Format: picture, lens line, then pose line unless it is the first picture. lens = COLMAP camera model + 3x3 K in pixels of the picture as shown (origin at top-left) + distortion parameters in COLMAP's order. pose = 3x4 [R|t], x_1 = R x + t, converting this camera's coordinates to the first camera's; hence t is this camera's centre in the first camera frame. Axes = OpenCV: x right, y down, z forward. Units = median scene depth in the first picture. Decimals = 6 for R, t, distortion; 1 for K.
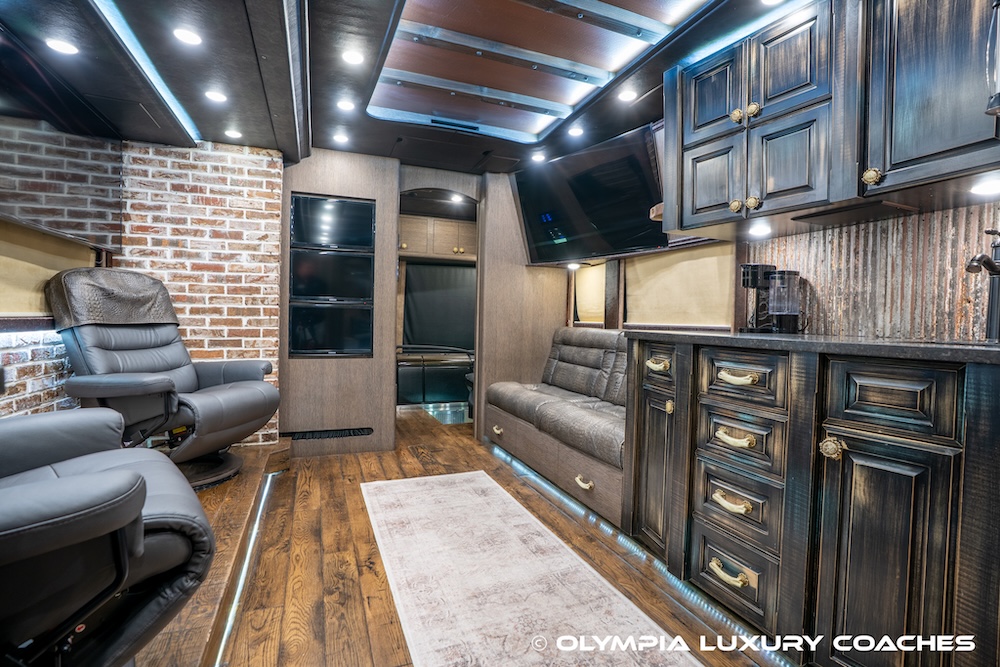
lens RADIAL K [[466.4, 0, 502.1], [0, 466.4, 328.0], [0, 0, 1]] dist [-0.072835, 0.030206]
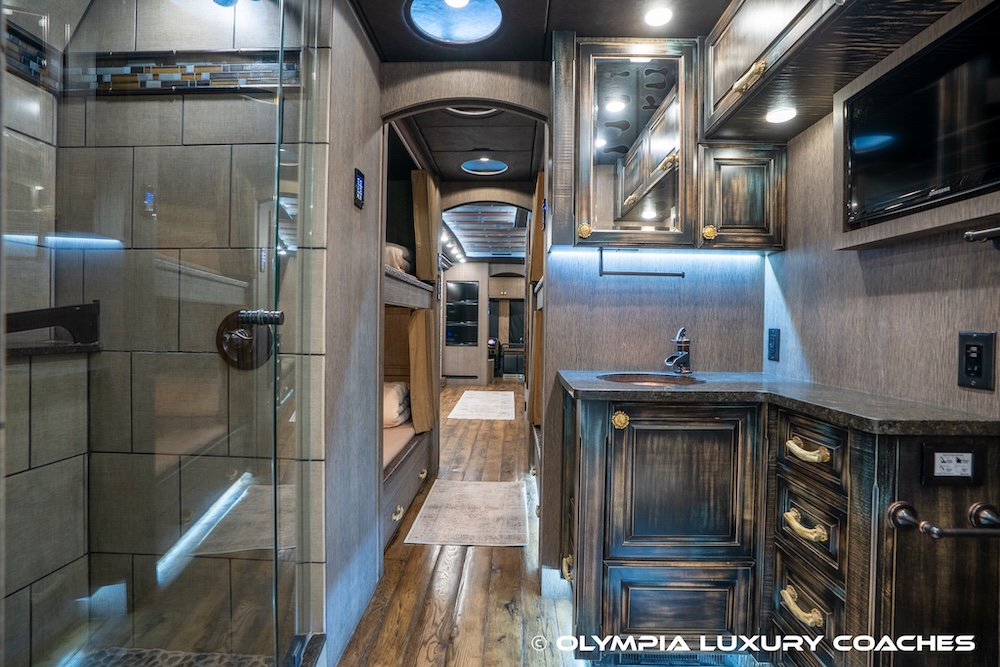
lens RADIAL K [[466.4, 0, 502.1], [0, 466.4, 328.0], [0, 0, 1]] dist [-0.072835, 0.030206]
pose [[0.918265, -0.004604, -0.395939, 0.983472], [-0.002355, 0.999851, -0.017088, 0.010709], [0.395959, 0.016623, 0.918118, -1.451409]]
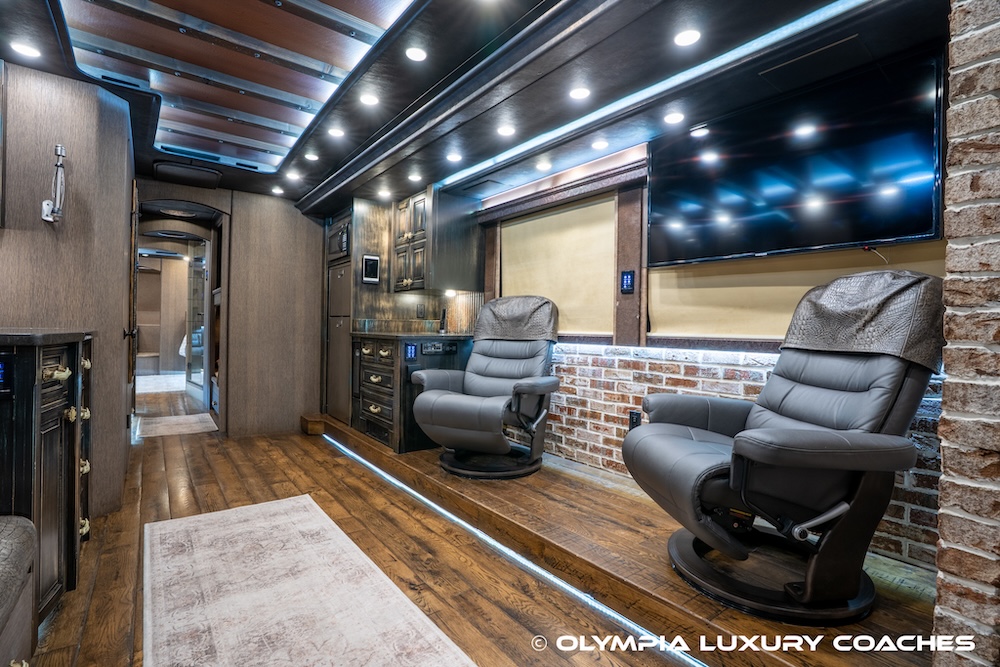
lens RADIAL K [[466.4, 0, 502.1], [0, 466.4, 328.0], [0, 0, 1]] dist [-0.072835, 0.030206]
pose [[-0.960248, -0.037008, -0.276683, -0.123840], [-0.042277, 0.999020, 0.013098, -0.027559], [0.275927, 0.024275, -0.960872, 1.310712]]
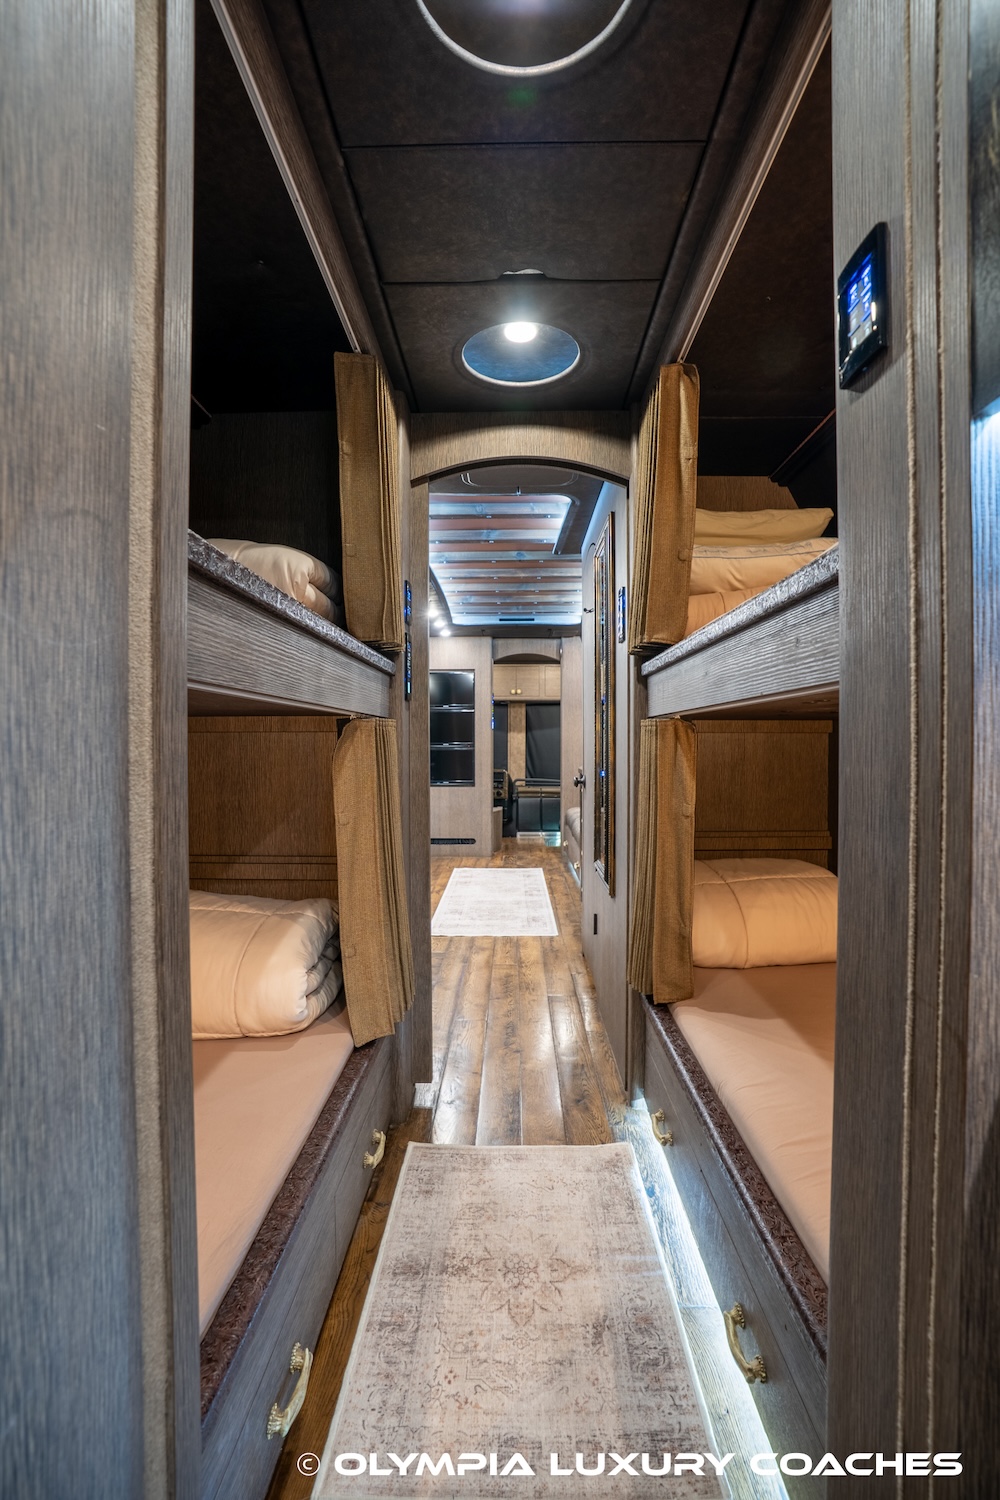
lens RADIAL K [[699.6, 0, 507.0], [0, 699.6, 750.0], [0, 0, 1]] dist [-0.072835, 0.030206]
pose [[0.923500, -0.017385, -0.383204, 0.726606], [0.012565, 0.999807, -0.015077, -0.012618], [0.383393, 0.009109, 0.923540, -1.040147]]
